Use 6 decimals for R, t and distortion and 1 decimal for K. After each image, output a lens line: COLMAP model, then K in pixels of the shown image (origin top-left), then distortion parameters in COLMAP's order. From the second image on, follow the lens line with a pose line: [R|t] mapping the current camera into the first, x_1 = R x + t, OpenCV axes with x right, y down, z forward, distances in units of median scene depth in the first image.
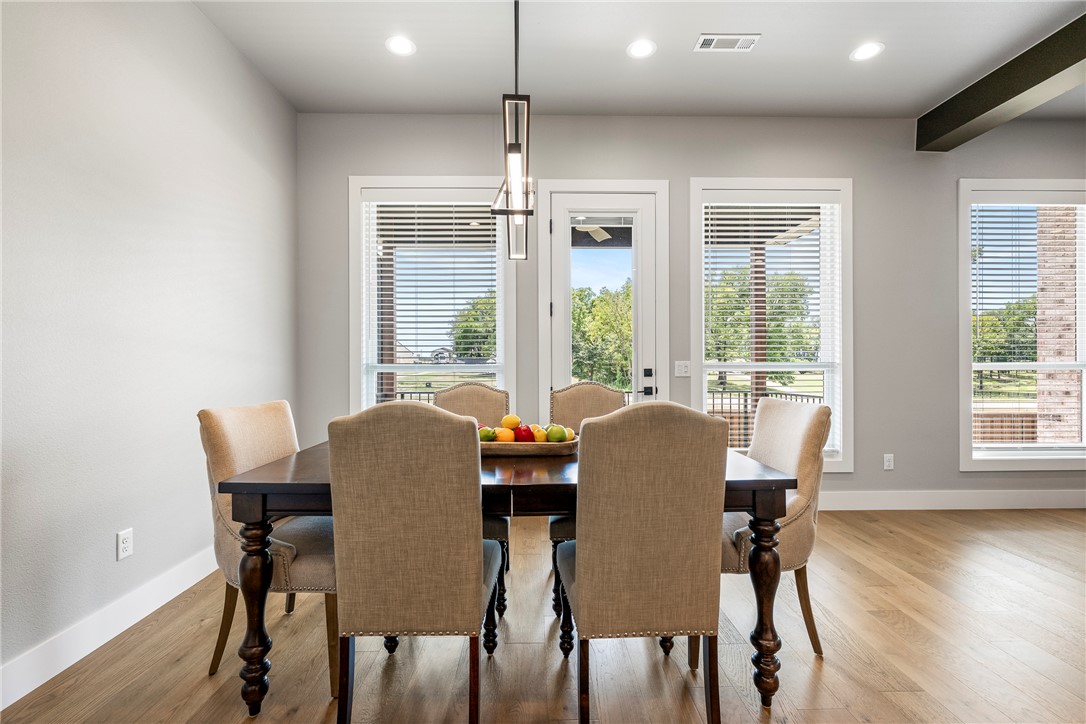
lens RADIAL K [[483.9, 0, 543.0], [0, 483.9, 362.0], [0, 0, 1]] dist [-0.002059, -0.000141]
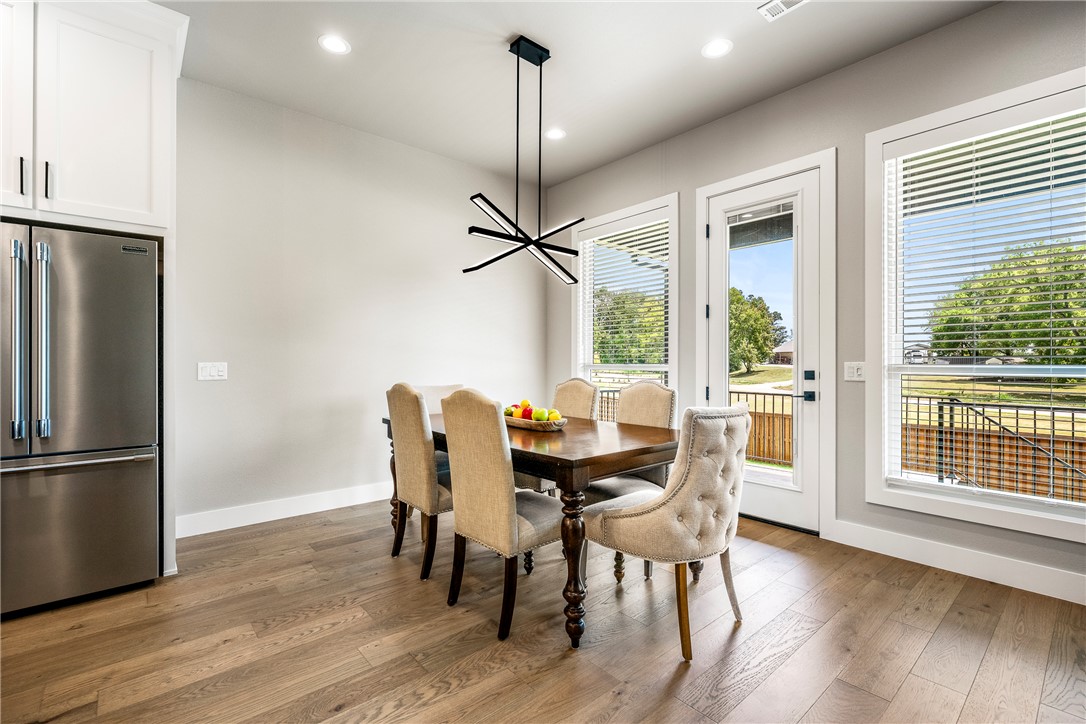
lens RADIAL K [[498.6, 0, 545.7], [0, 498.6, 352.0], [0, 0, 1]] dist [0.037761, -0.000087]
pose [[0.648763, -0.014903, -0.760845, 0.593333], [0.000141, 0.999811, -0.019464, -0.002163], [0.760991, 0.012520, 0.648642, 0.048155]]
